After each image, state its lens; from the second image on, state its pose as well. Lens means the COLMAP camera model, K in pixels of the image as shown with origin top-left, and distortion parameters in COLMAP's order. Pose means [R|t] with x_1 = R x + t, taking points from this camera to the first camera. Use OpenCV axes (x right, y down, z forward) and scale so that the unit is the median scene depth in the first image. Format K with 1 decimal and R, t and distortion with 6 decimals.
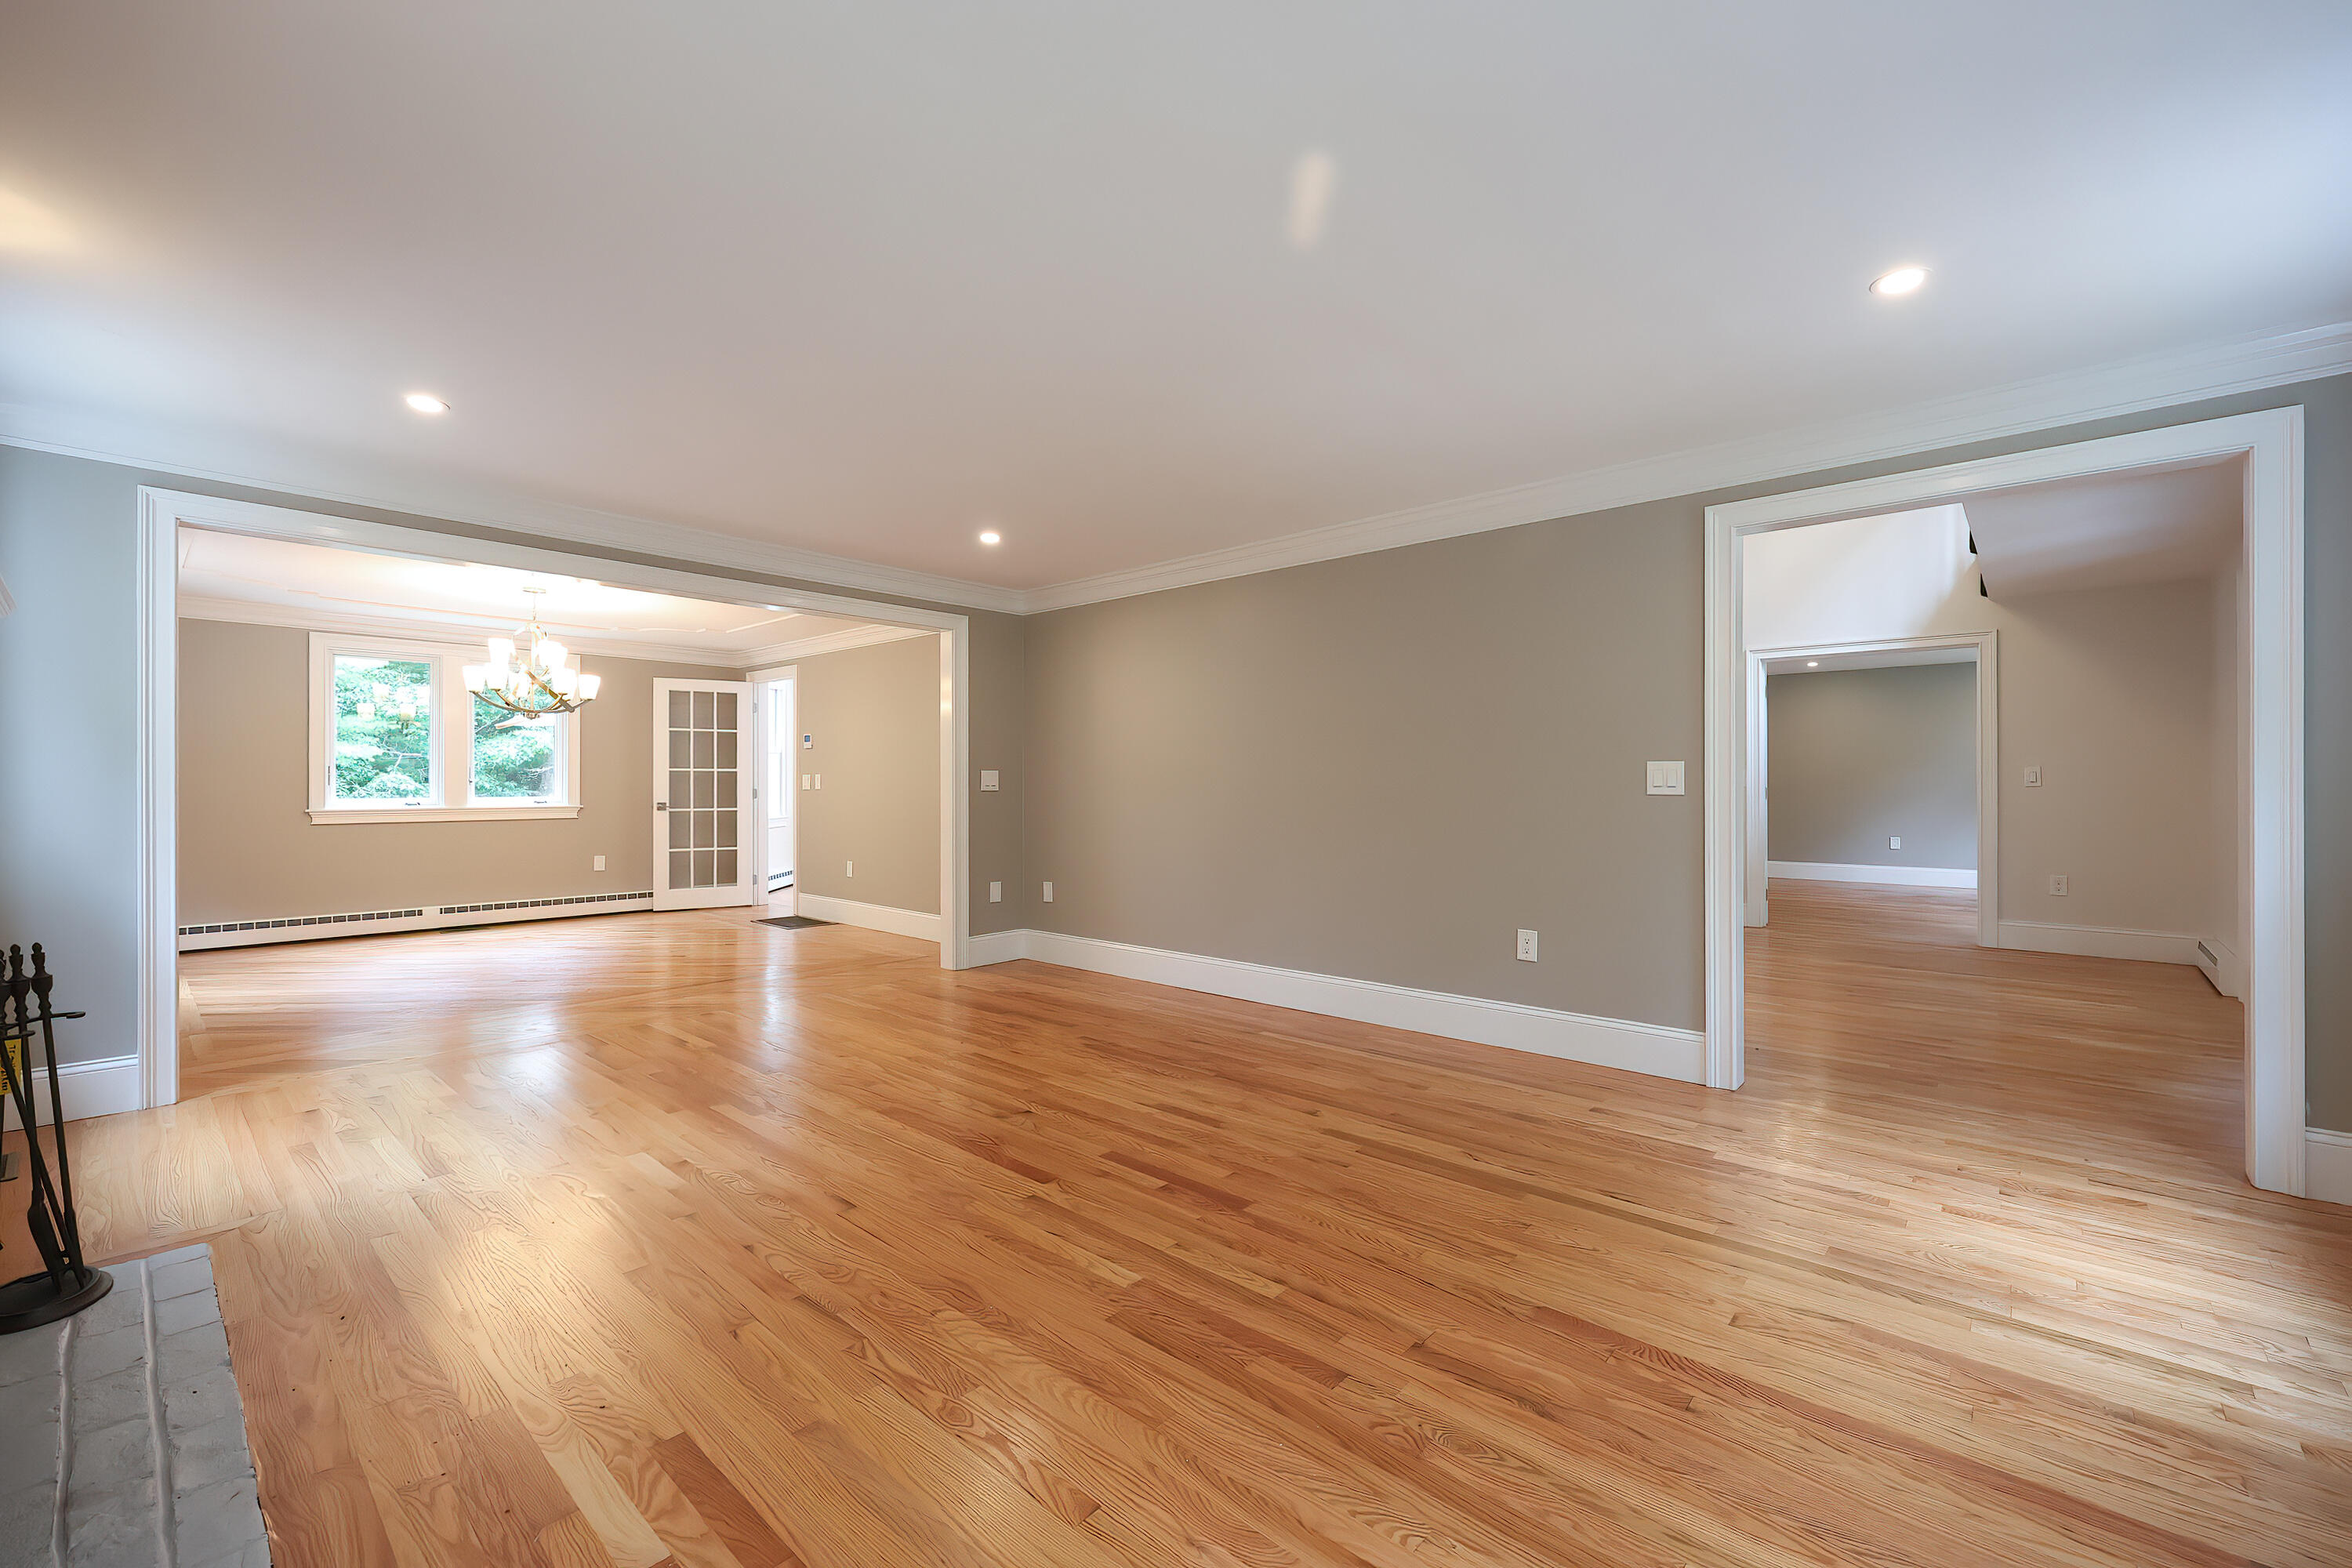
lens RADIAL K [[1005.5, 0, 1165.8], [0, 1005.5, 786.6], [0, 0, 1]] dist [-0.000383, -0.000101]
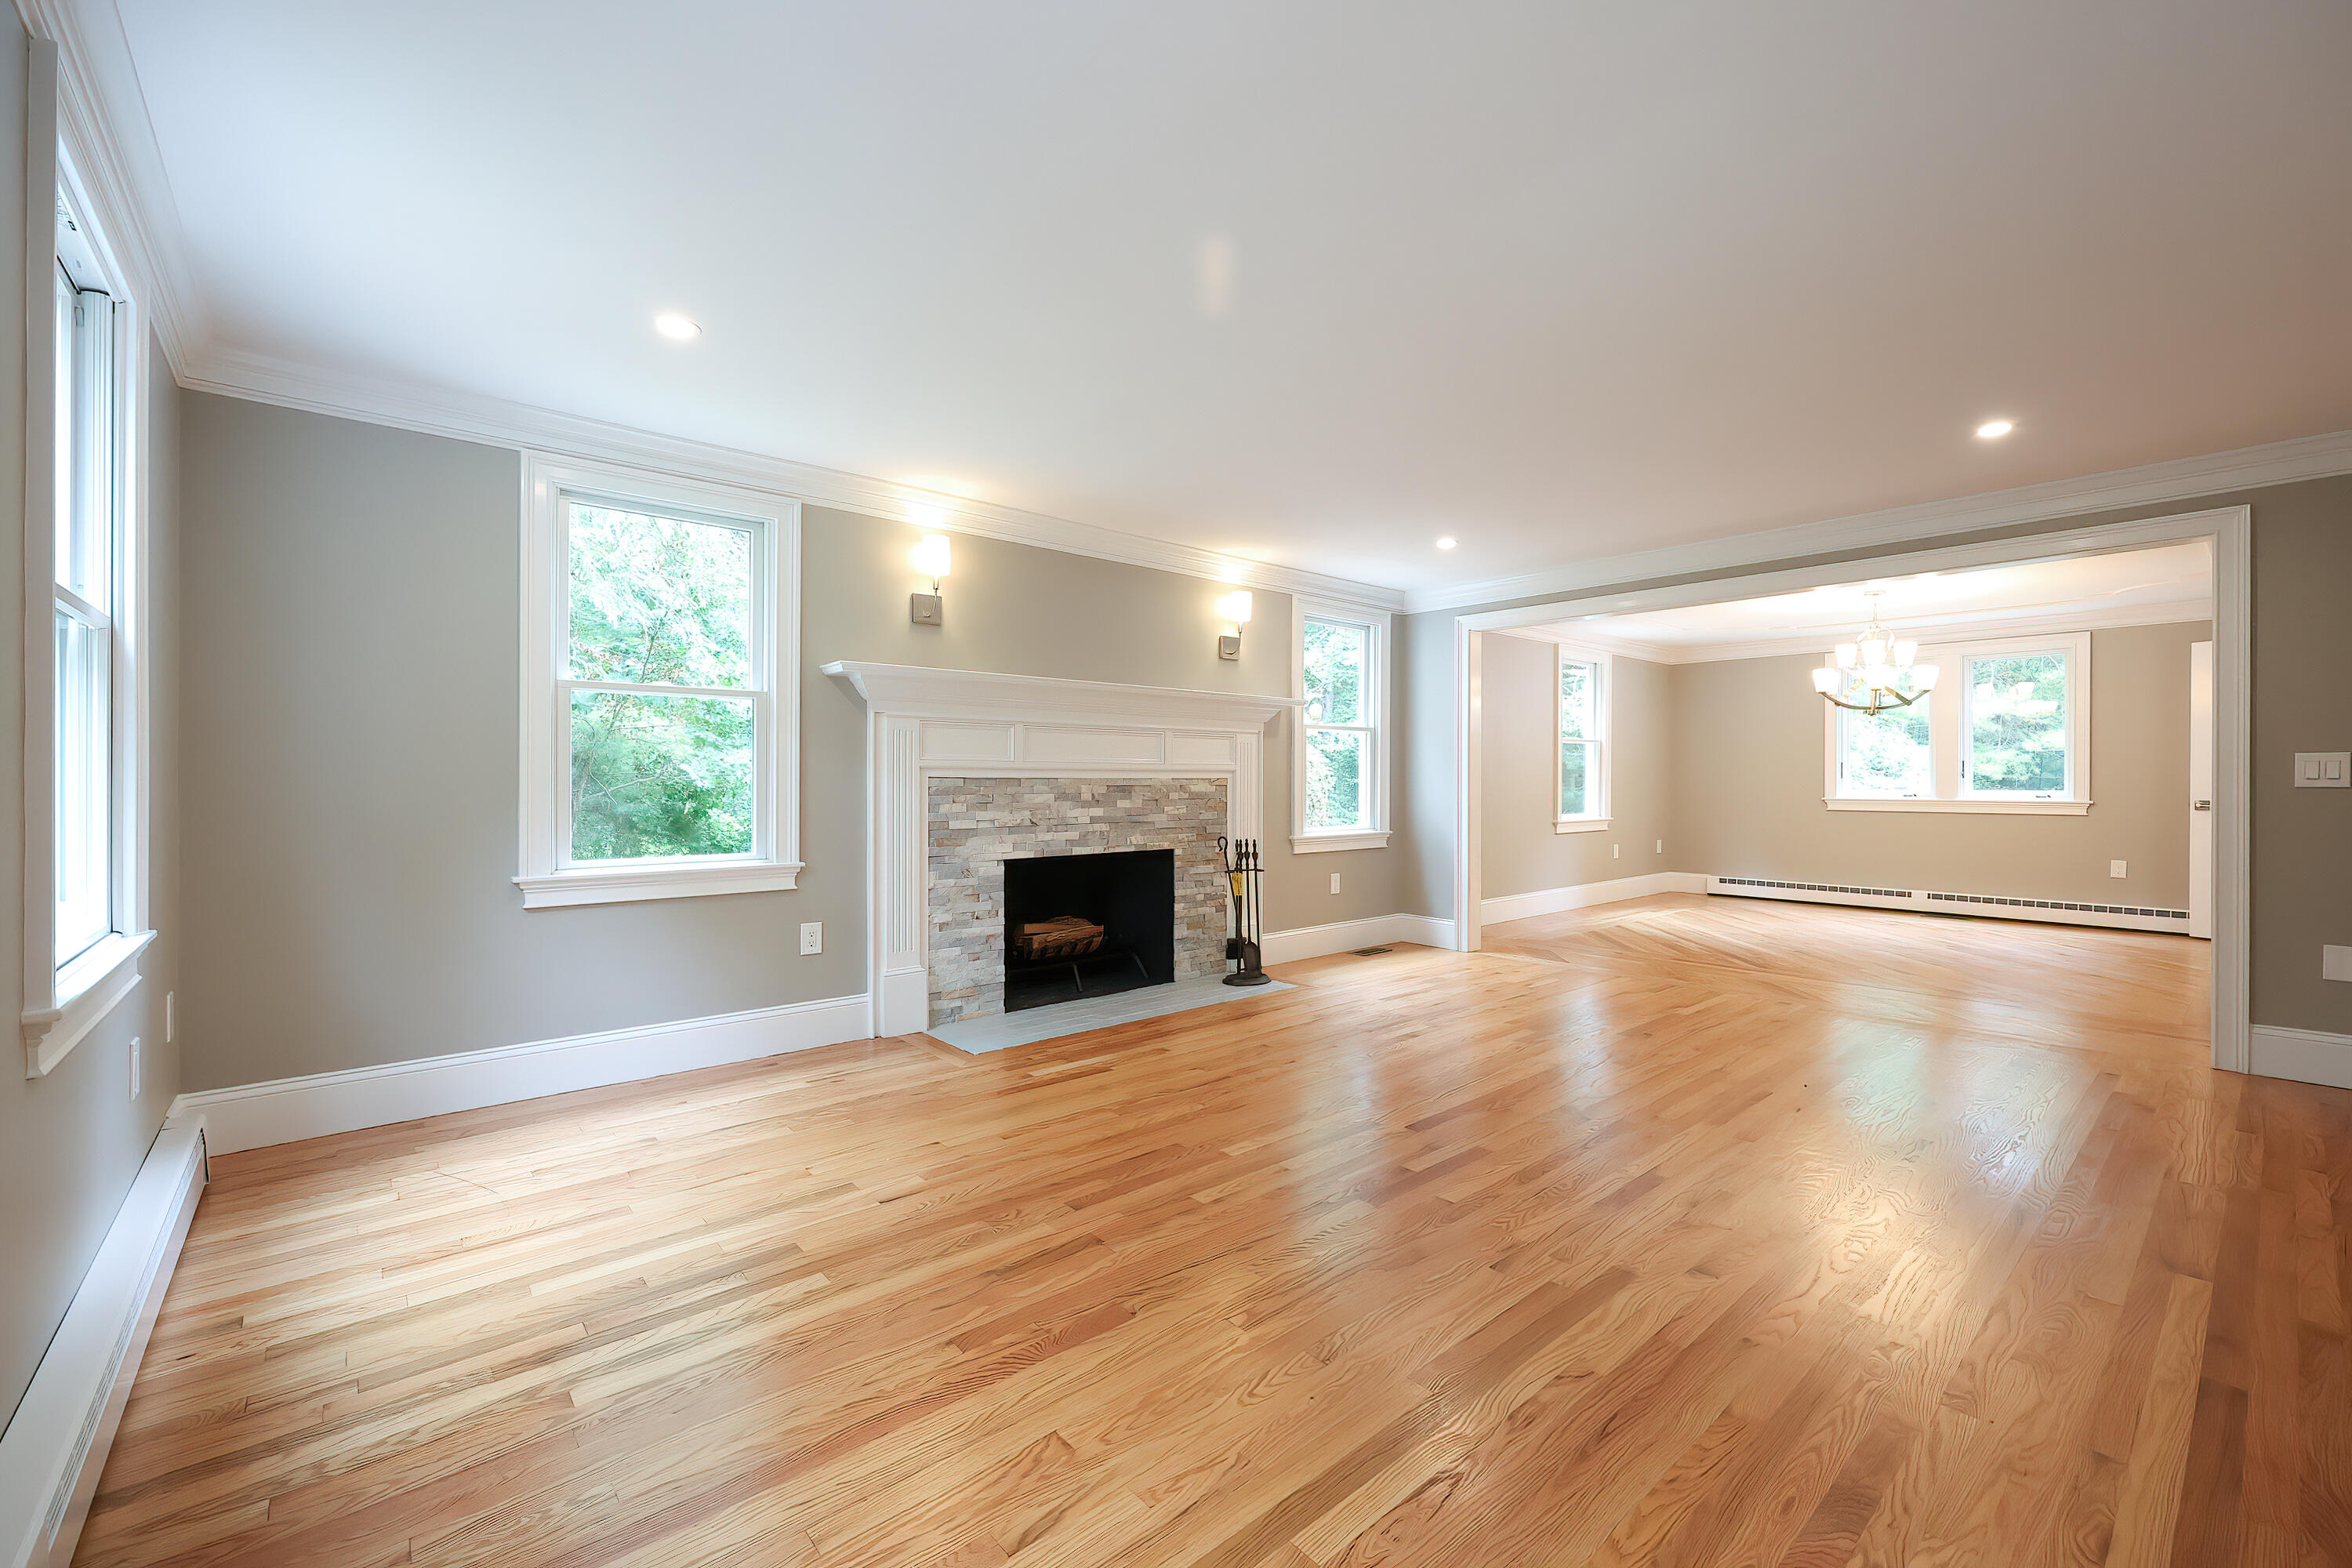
lens RADIAL K [[1005.5, 0, 1221.9], [0, 1005.5, 781.4], [0, 0, 1]] dist [-0.000383, -0.000101]
pose [[-0.135803, 0.004461, -0.990726, 1.162192], [-0.003416, 0.999982, 0.004971, -0.001025], [0.990730, 0.004060, -0.135786, 1.068464]]
